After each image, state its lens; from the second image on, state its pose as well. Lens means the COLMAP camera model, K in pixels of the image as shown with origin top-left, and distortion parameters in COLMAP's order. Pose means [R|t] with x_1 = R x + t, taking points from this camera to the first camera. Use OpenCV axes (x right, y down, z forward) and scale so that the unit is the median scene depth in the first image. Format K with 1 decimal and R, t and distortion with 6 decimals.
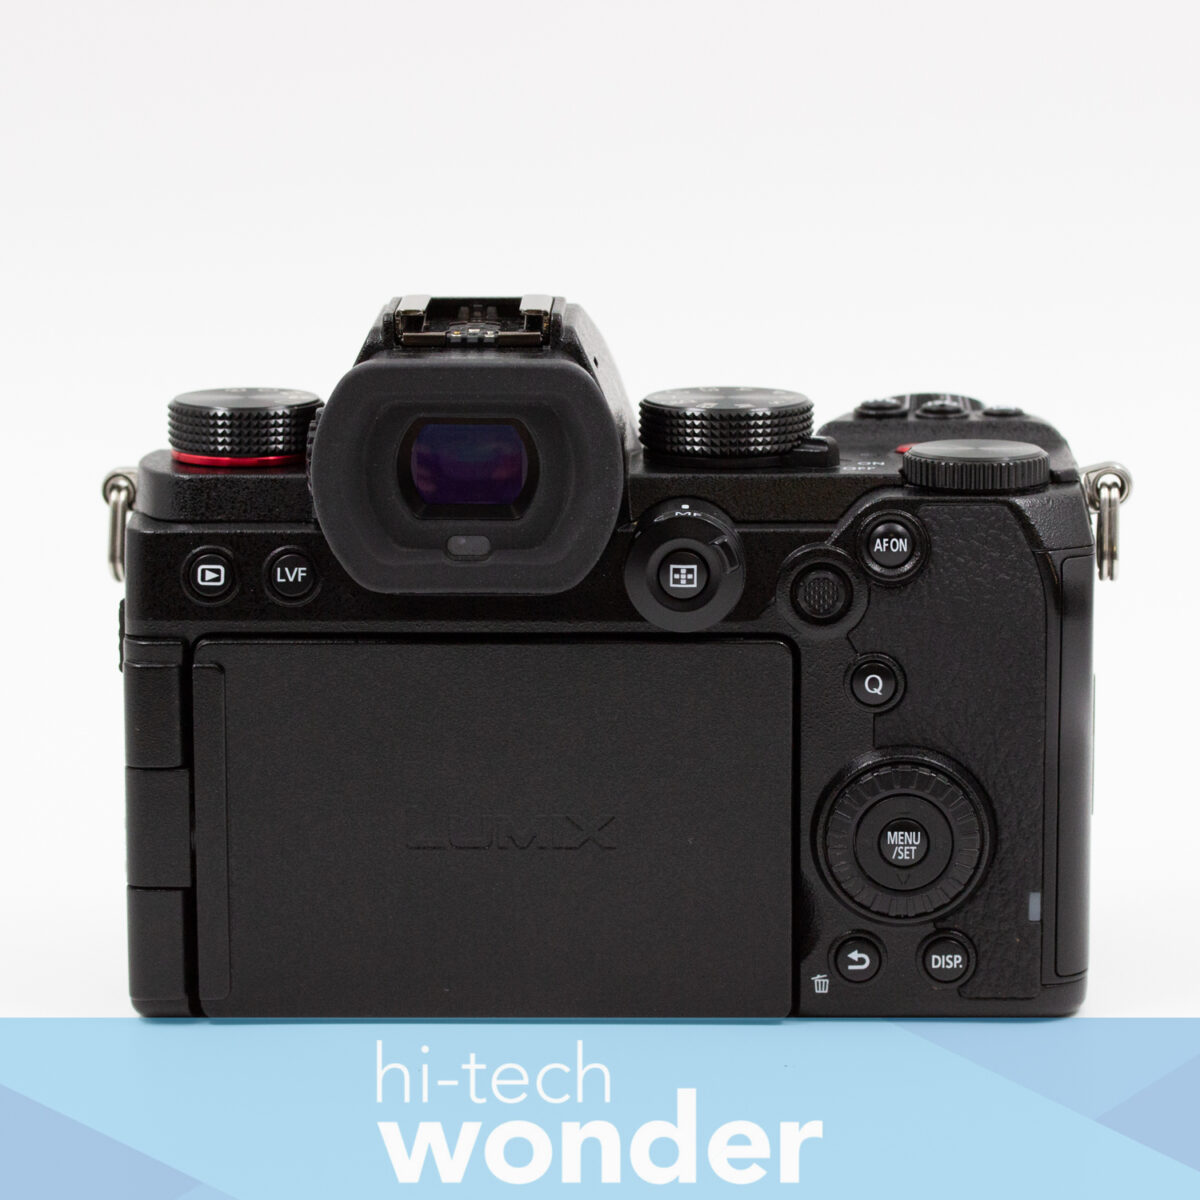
lens RADIAL K [[5300.0, 0, 600.0], [0, 5300.0, 600.0], [0, 0, 1]] dist [0.017268, 1.034071]
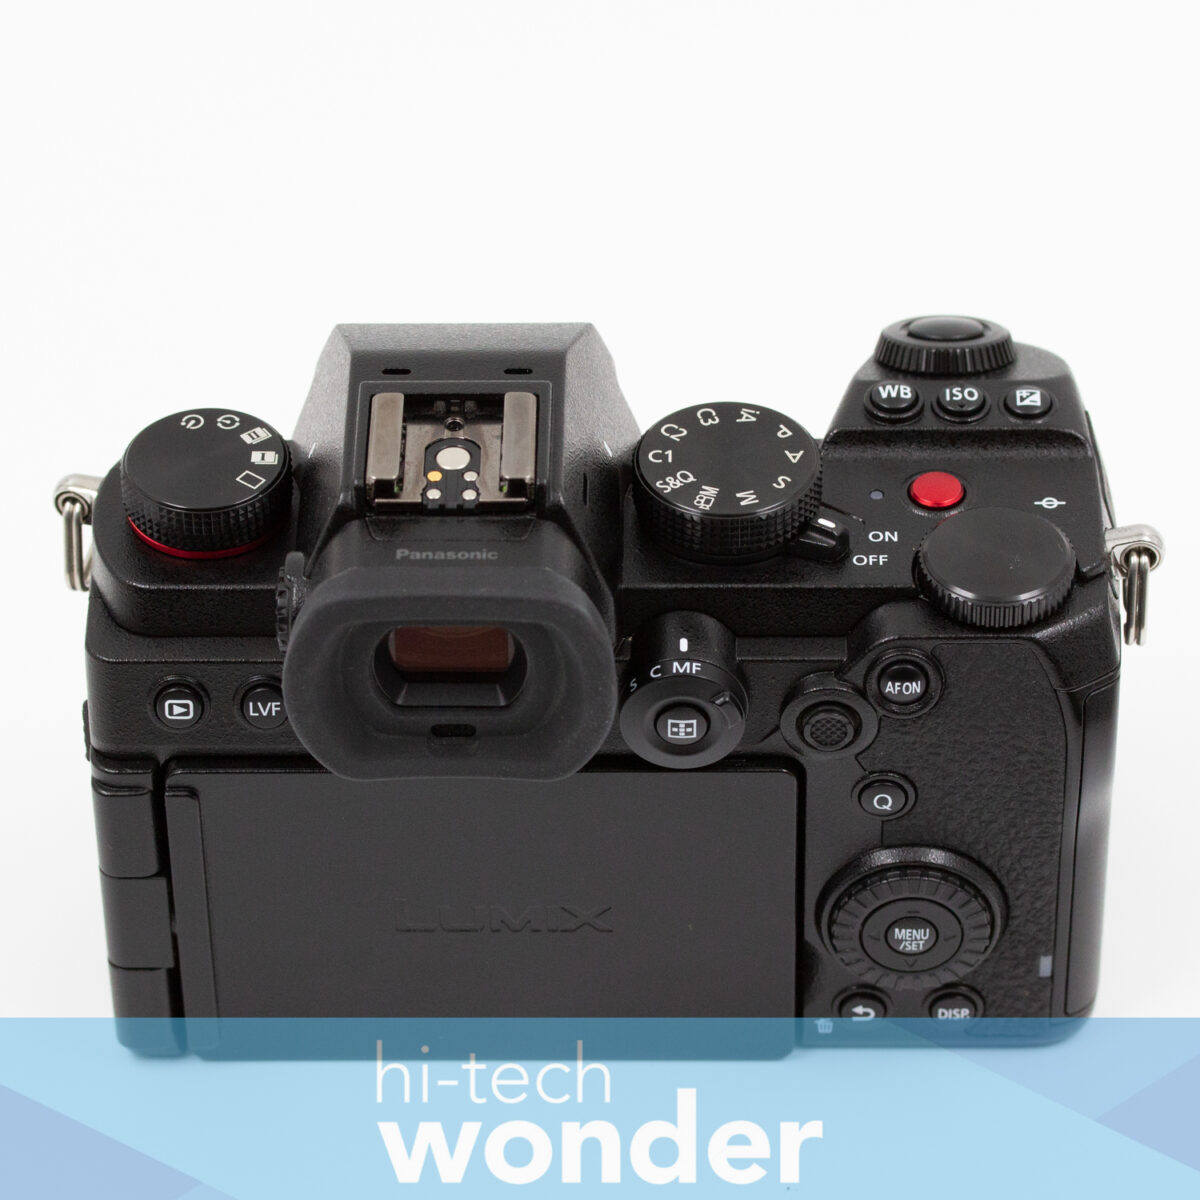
lens RADIAL K [[5300.0, 0, 600.0], [0, 5300.0, 600.0], [0, 0, 1]] dist [0.017268, 1.034071]
pose [[0.999915, -0.013010, -0.001286, 0.002655], [0.011942, 0.868941, 0.494771, -0.483831], [-0.005319, -0.494744, 0.869022, 0.192208]]
